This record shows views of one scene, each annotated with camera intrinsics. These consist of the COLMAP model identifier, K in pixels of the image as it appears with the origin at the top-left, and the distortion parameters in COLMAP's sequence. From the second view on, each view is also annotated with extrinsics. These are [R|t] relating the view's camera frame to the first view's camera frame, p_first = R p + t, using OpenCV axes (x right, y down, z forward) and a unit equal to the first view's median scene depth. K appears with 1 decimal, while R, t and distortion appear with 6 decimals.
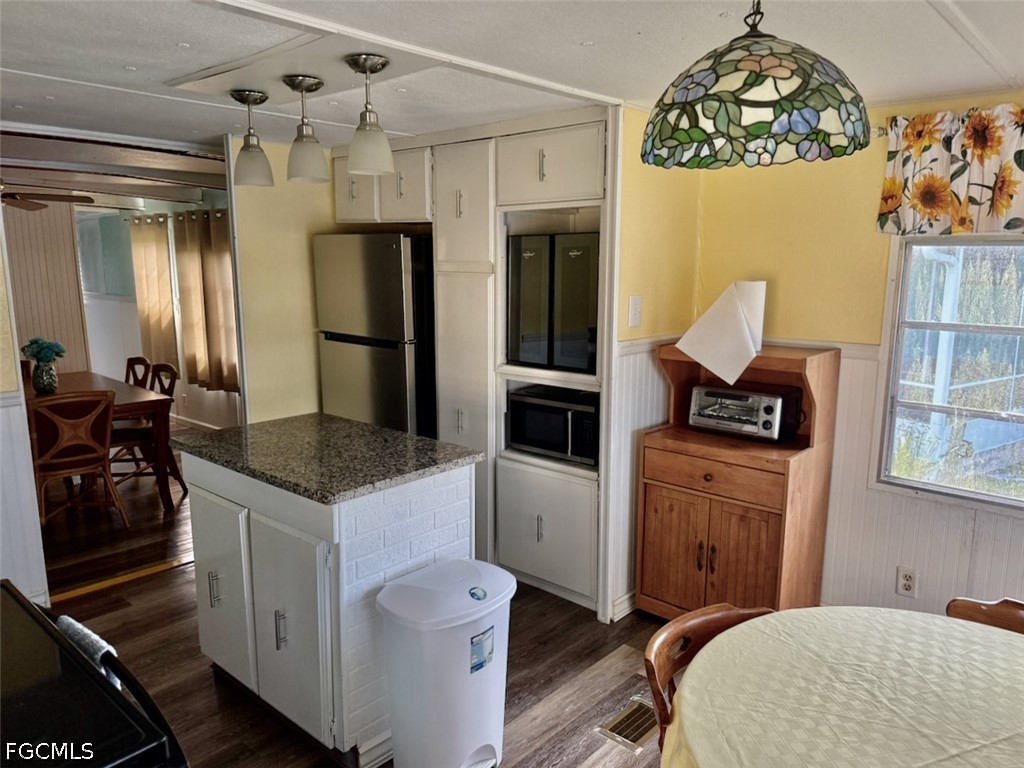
lens RADIAL K [[745.8, 0, 512.8], [0, 745.8, 373.2], [0, 0, 1]] dist [0.029219, -0.005337]
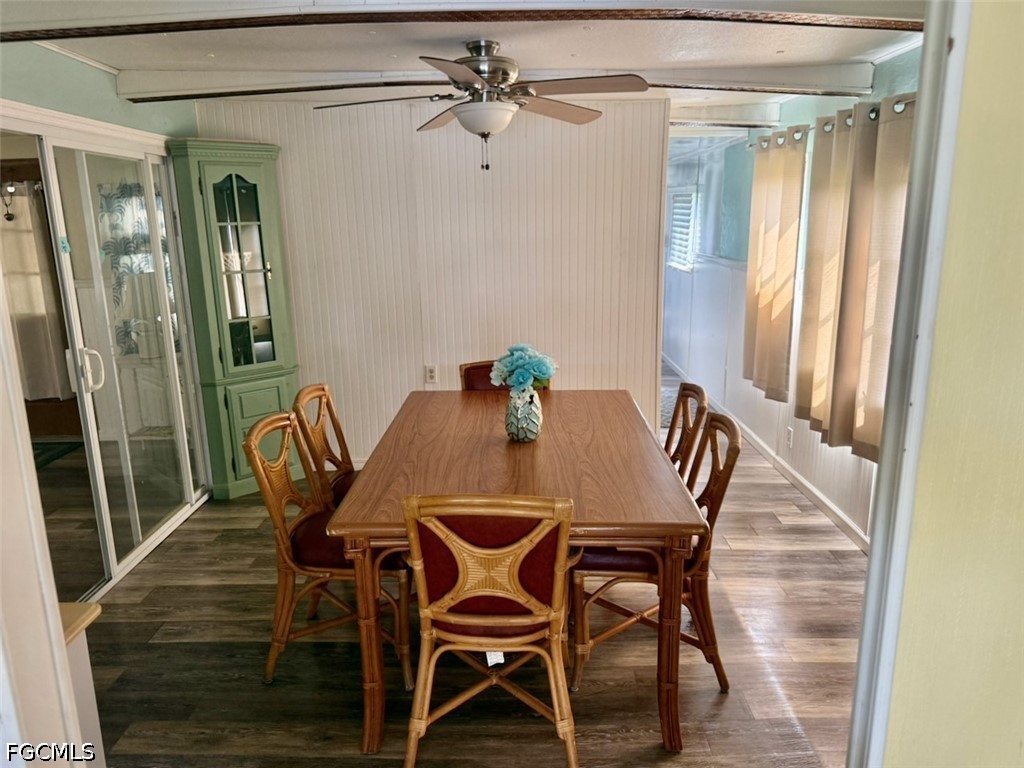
lens RADIAL K [[745.8, 0, 512.8], [0, 745.8, 373.2], [0, 0, 1]] dist [0.029219, -0.005337]
pose [[0.671560, 0.157632, -0.723988, -0.175453], [-0.112739, 0.987470, 0.110425, -0.065244], [0.732323, 0.007464, 0.680917, 0.473904]]
